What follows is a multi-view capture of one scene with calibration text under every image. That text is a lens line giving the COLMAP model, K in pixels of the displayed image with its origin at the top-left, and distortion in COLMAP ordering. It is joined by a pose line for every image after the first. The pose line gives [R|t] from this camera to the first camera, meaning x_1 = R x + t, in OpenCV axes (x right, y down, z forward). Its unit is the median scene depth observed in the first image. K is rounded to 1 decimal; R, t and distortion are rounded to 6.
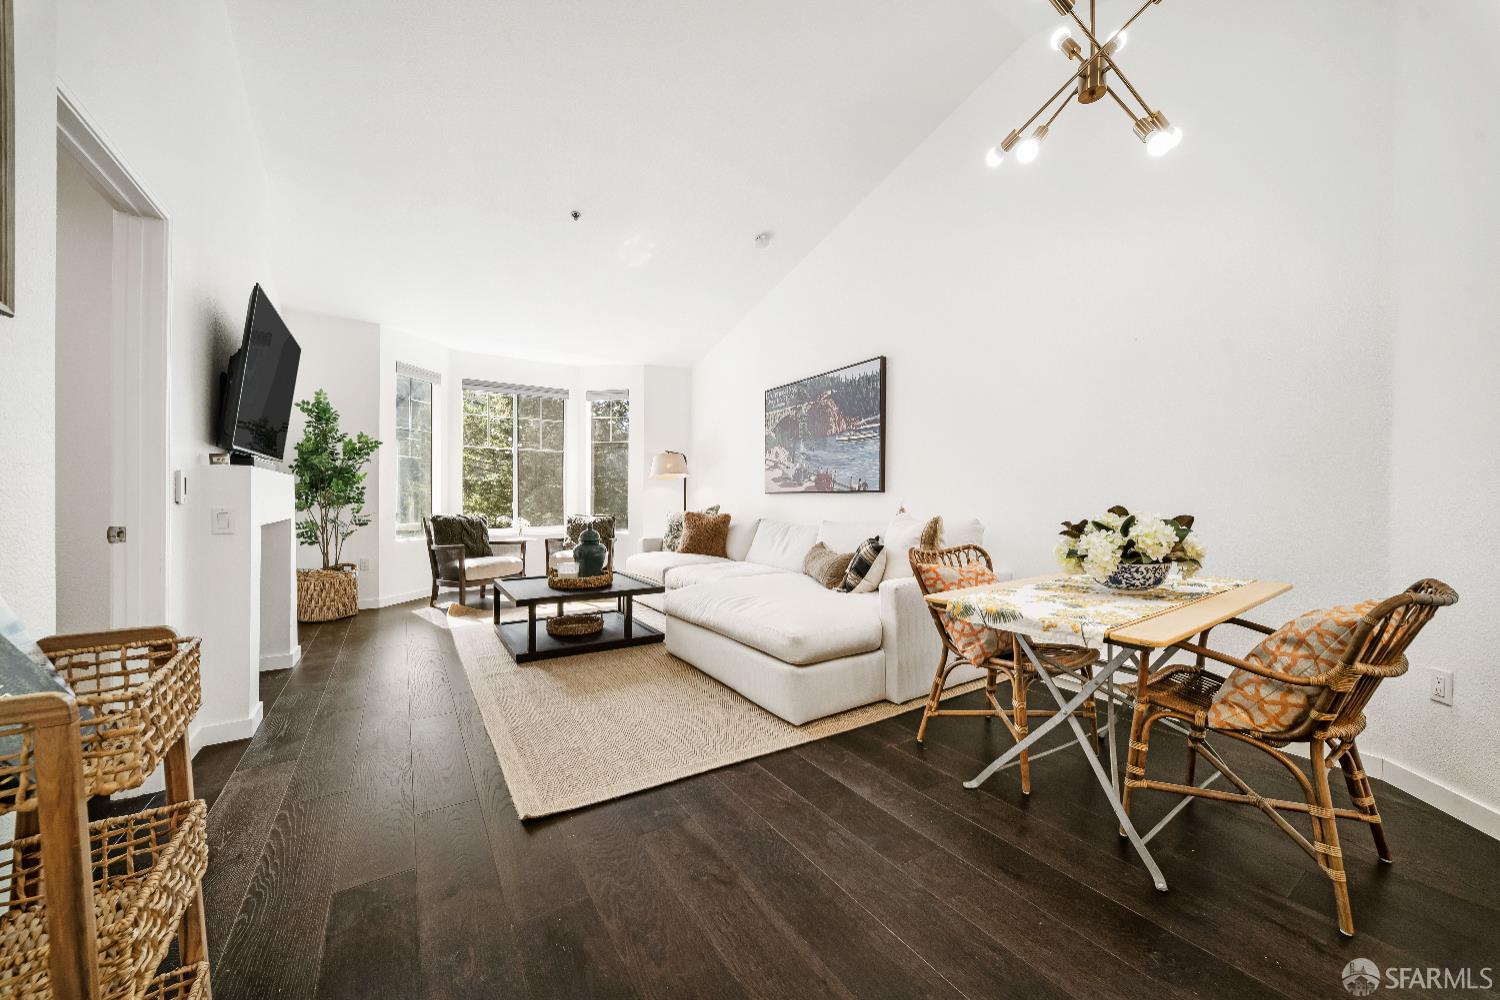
lens RADIAL K [[519.5, 0, 745.5], [0, 519.5, 506.6], [0, 0, 1]] dist [0.000904, 0.000004]
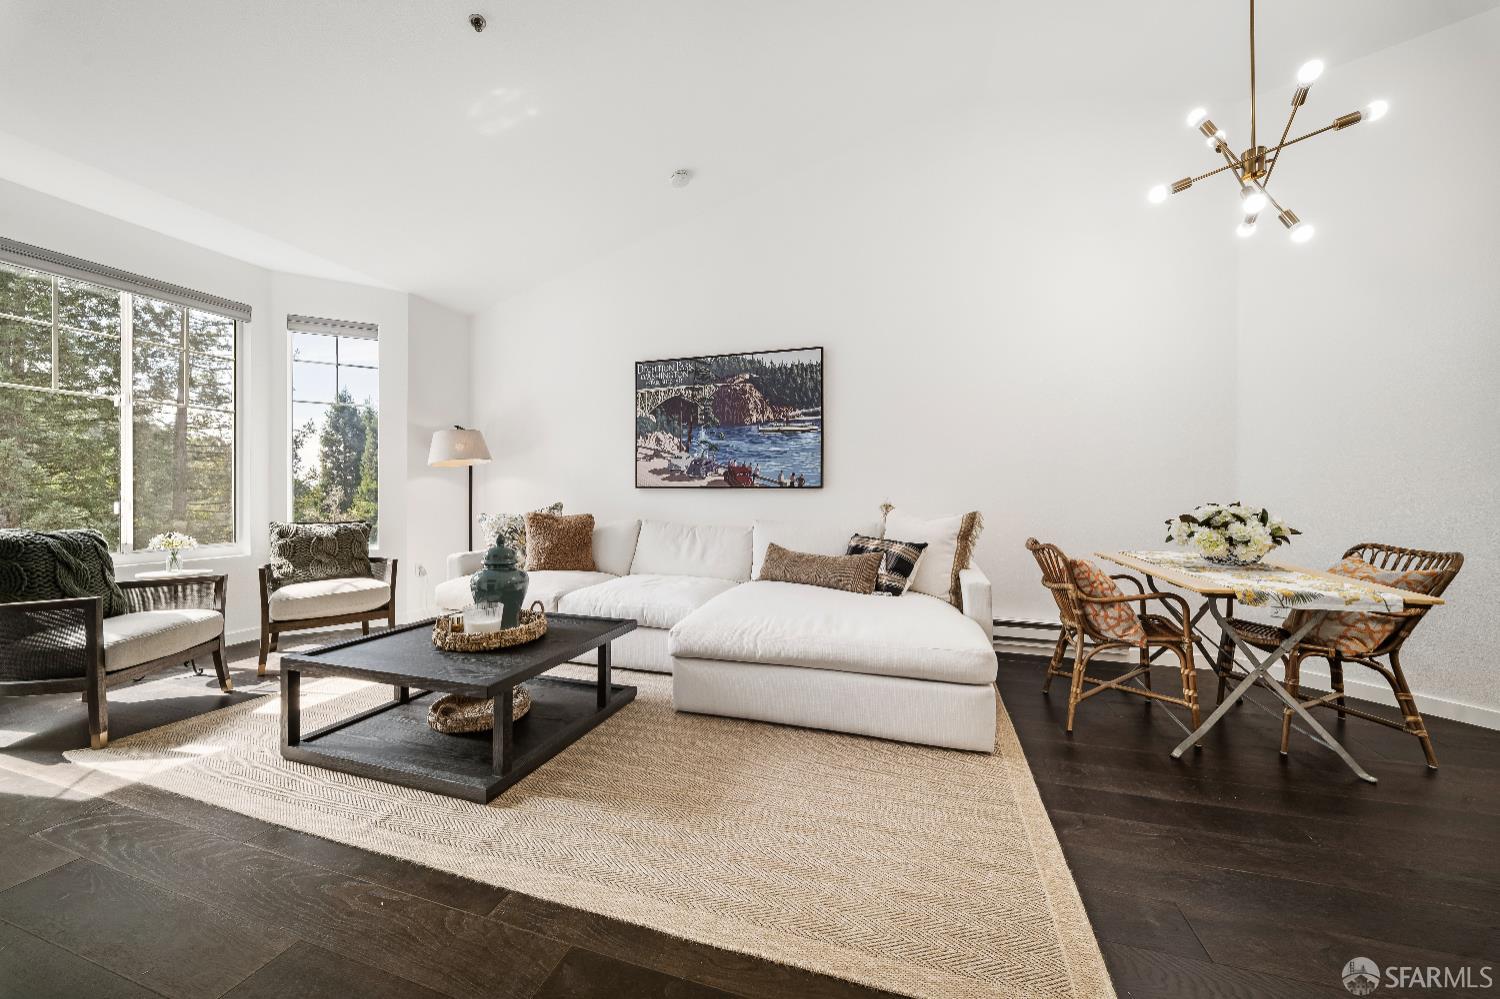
lens RADIAL K [[527.7, 0, 750.0], [0, 527.7, 499.5], [0, 0, 1]] dist [-0.002631, -0.000286]
pose [[0.778340, -0.006120, 0.627813, -0.409395], [0.009098, 0.999957, -0.001531, -0.005638], [-0.627777, 0.006904, 0.778363, 0.292981]]
